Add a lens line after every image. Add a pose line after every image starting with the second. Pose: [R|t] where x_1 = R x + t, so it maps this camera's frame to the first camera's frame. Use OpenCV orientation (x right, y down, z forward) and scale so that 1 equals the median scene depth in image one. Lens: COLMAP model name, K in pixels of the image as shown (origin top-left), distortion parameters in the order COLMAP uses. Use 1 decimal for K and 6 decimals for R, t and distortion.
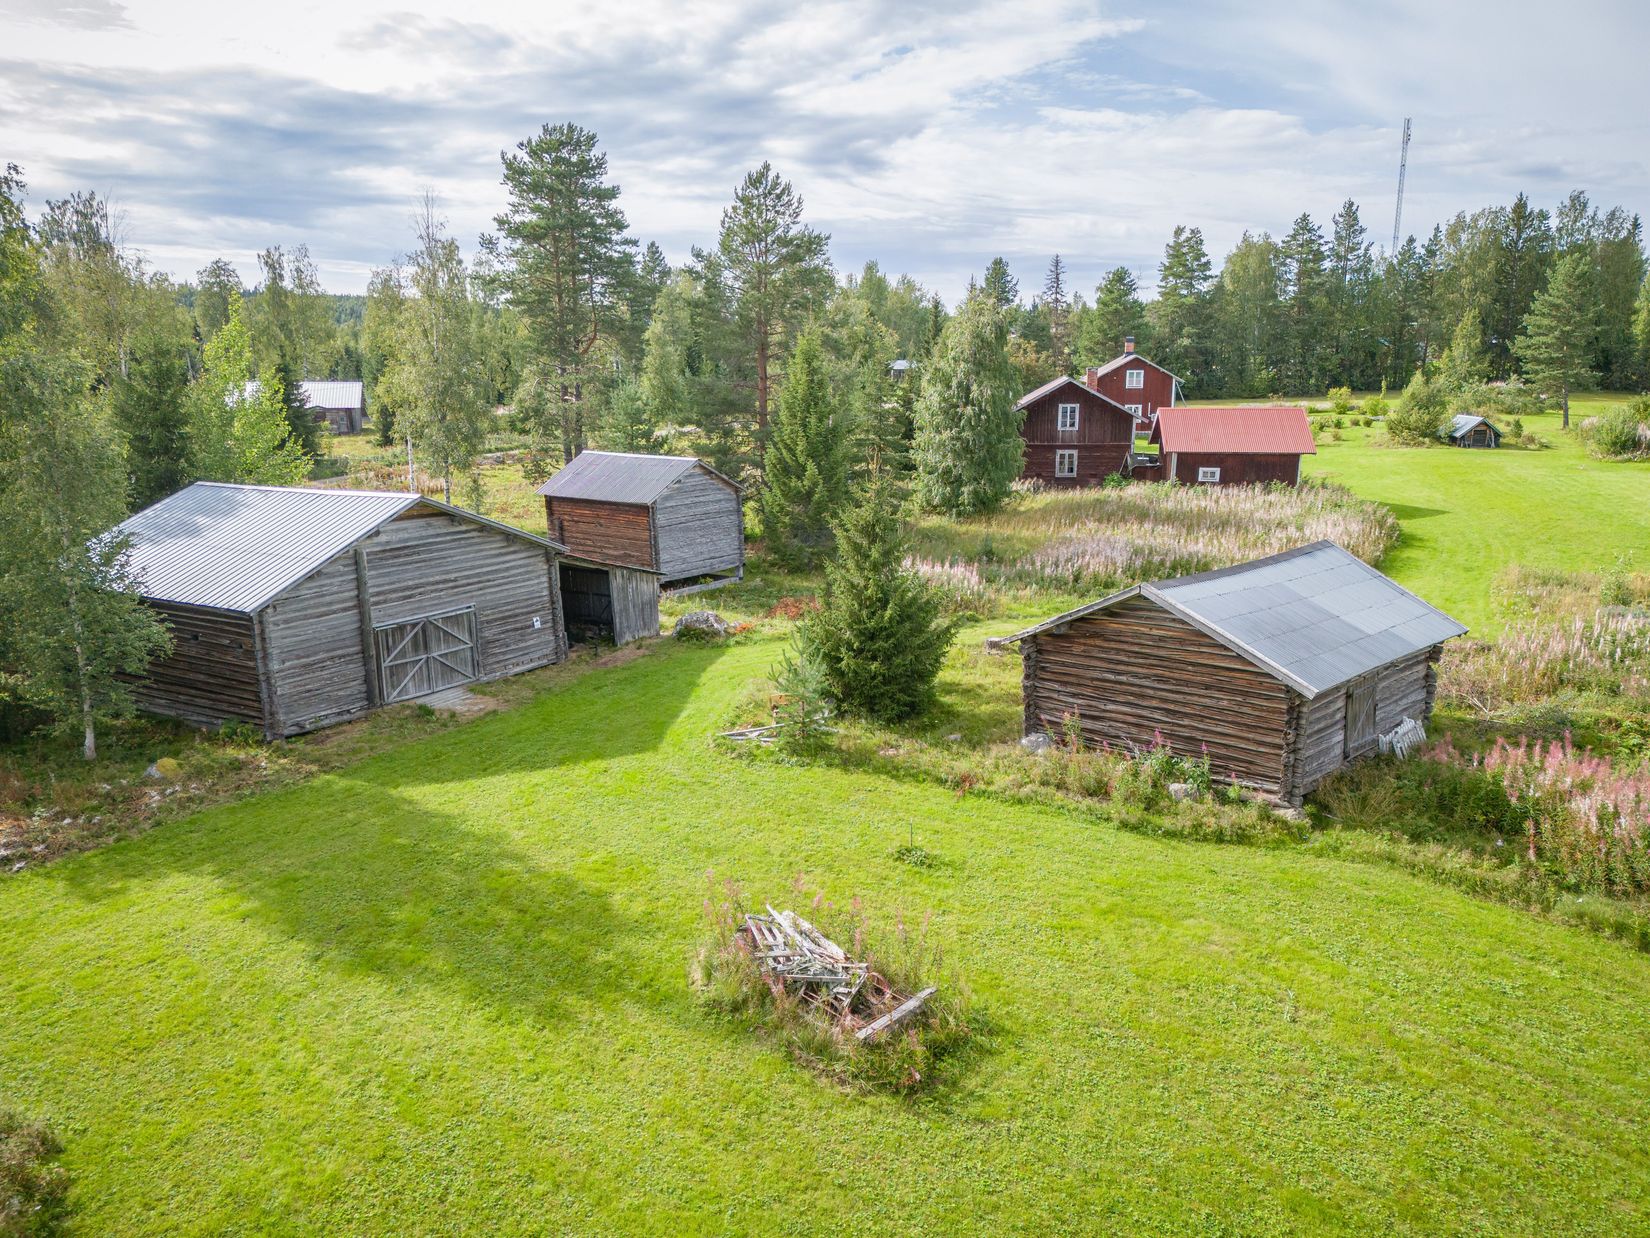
lens RADIAL K [[1259.8, 0, 826.9], [0, 1259.8, 618.9], [0, 0, 1]] dist [0.096089, -0.021519]
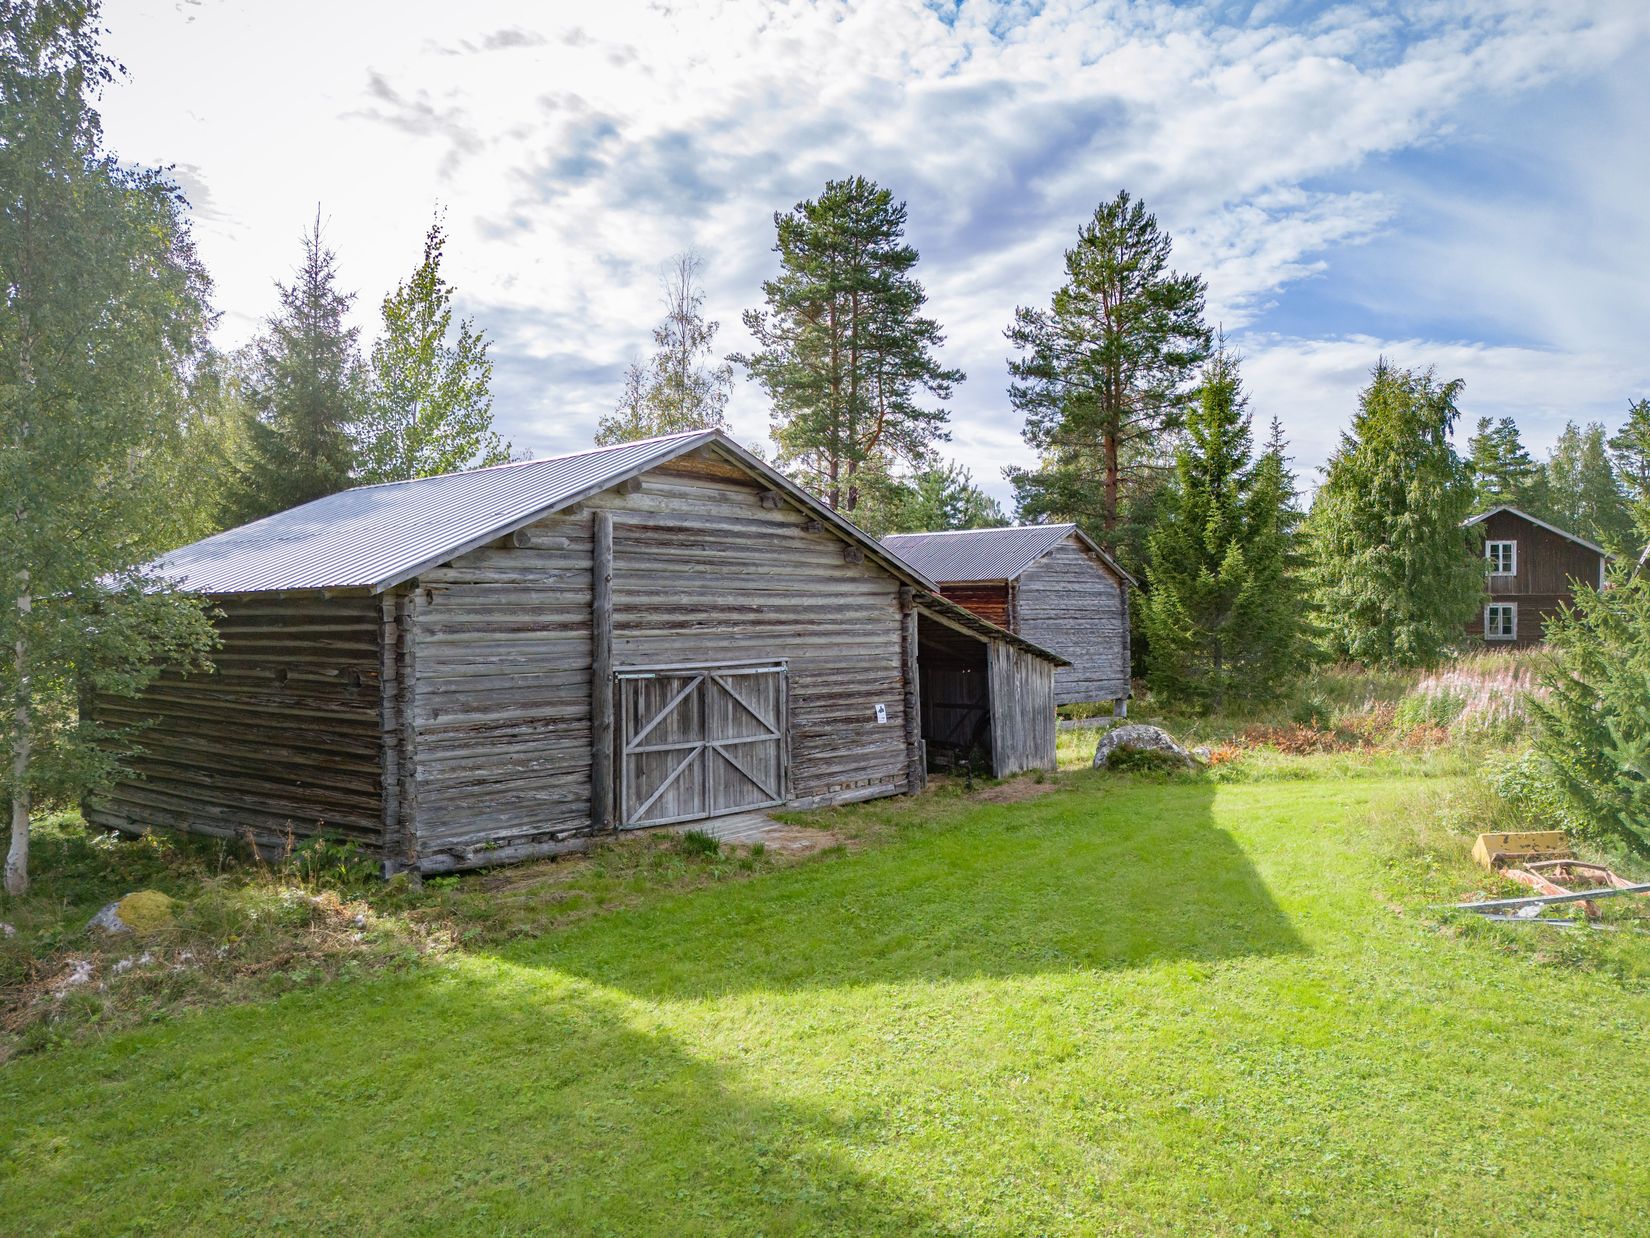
lens RADIAL K [[1259.8, 0, 831.6], [0, 1259.8, 617.6], [0, 0, 1]] dist [0.096089, -0.021519]
pose [[0.990784, 0.013667, -0.134759, -0.192524], [-0.040276, 0.979624, -0.196762, 0.077034], [0.129324, 0.200376, 0.971146, 0.494275]]
